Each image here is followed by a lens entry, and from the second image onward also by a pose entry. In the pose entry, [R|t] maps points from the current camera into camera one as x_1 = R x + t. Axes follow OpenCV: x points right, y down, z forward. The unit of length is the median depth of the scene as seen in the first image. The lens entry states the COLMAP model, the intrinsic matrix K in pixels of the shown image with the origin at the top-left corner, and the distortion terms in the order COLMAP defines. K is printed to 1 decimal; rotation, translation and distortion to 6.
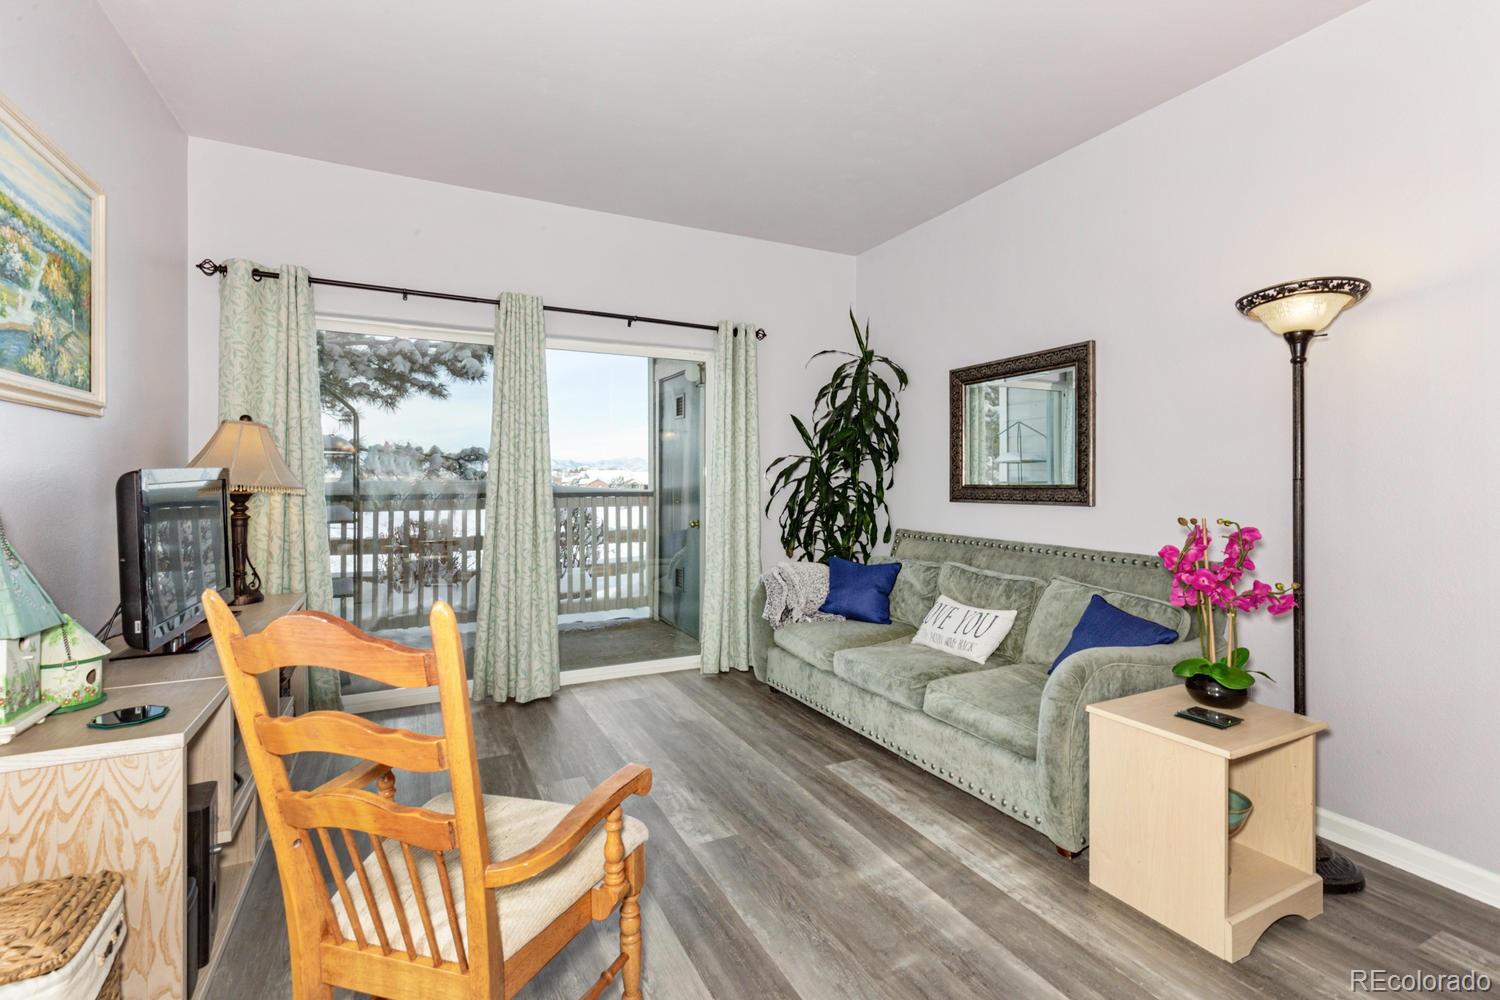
lens RADIAL K [[696.4, 0, 749.0], [0, 696.4, 461.1], [0, 0, 1]] dist [0.000171, 0.000253]
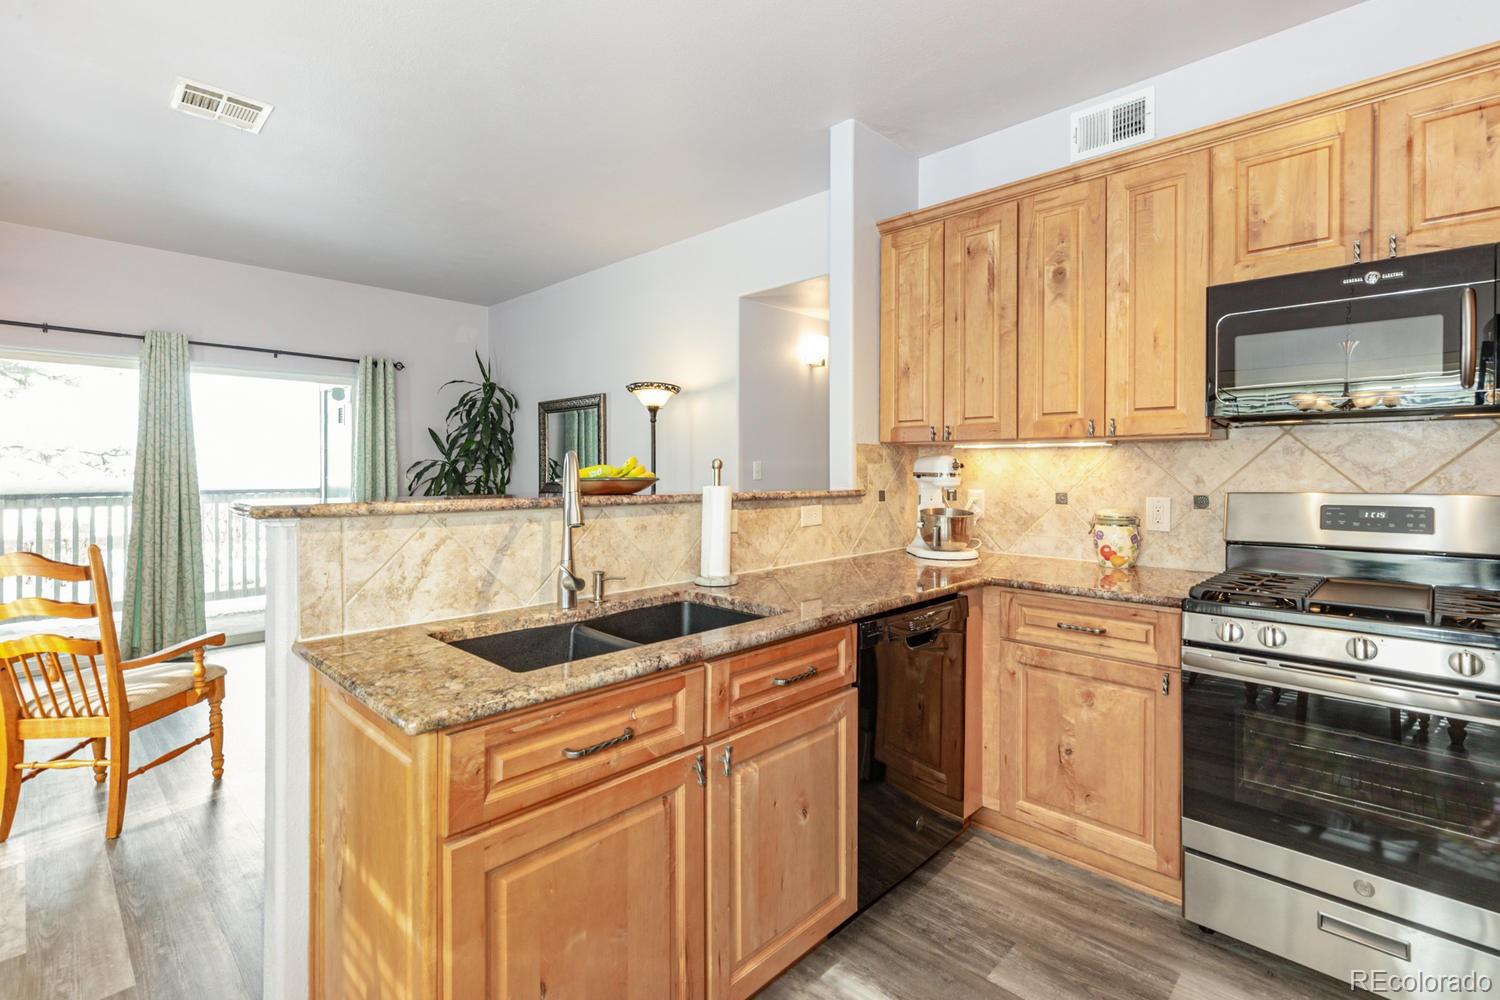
lens RADIAL K [[696.4, 0, 749.0], [0, 696.4, 461.1], [0, 0, 1]] dist [0.000171, 0.000253]
pose [[0.938345, 0.003774, 0.345680, 0.216070], [-0.008424, 0.999893, 0.011951, -0.033352], [-0.345598, -0.014126, 0.938276, -0.518241]]
